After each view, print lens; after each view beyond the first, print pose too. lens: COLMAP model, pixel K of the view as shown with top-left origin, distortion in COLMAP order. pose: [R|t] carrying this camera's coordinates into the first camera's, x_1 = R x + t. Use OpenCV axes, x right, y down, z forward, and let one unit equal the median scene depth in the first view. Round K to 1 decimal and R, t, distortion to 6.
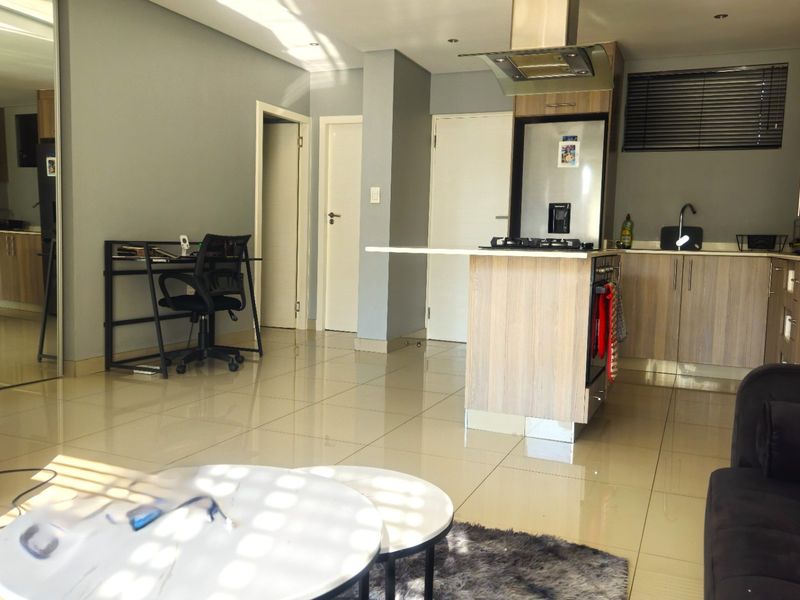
lens RADIAL K [[733.4, 0, 400.0], [0, 733.4, 300.0], [0, 0, 1]] dist [0.057949, -0.017236]
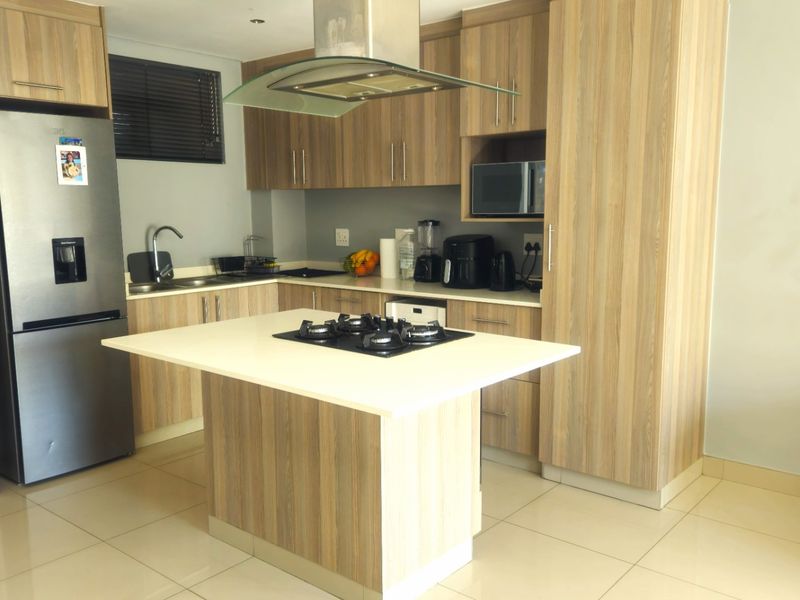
lens RADIAL K [[724.8, 0, 400.0], [0, 724.8, 300.0], [0, 0, 1]] dist [0.099330, -0.006036]
pose [[0.297801, -0.158171, 0.941433, -0.337362], [0.092034, 0.986341, 0.136604, -0.140693], [-0.950181, 0.045963, 0.308291, 0.511644]]
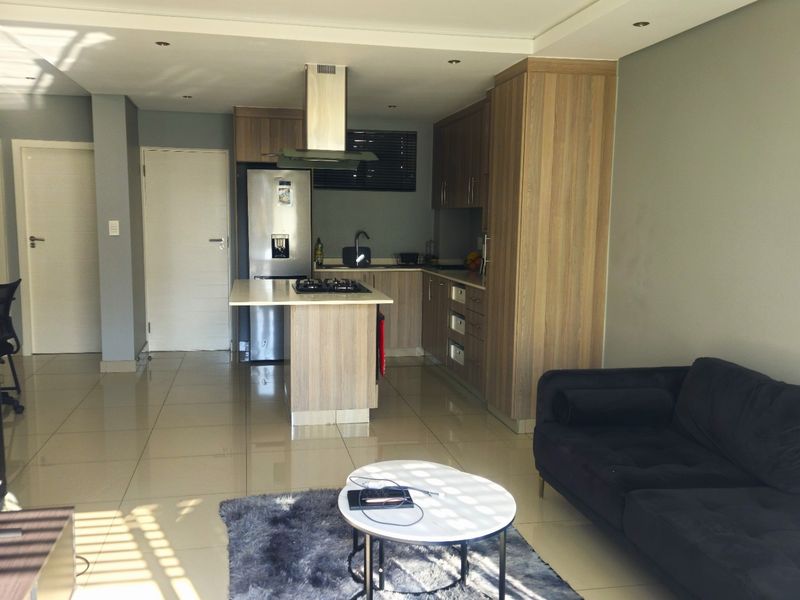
lens RADIAL K [[724.8, 0, 400.0], [0, 724.8, 300.0], [0, 0, 1]] dist [0.099330, -0.006036]
pose [[0.822408, -0.081133, 0.563083, -0.323981], [0.055231, 0.996490, 0.062914, -0.086925], [-0.566211, -0.020641, 0.824002, -0.142170]]
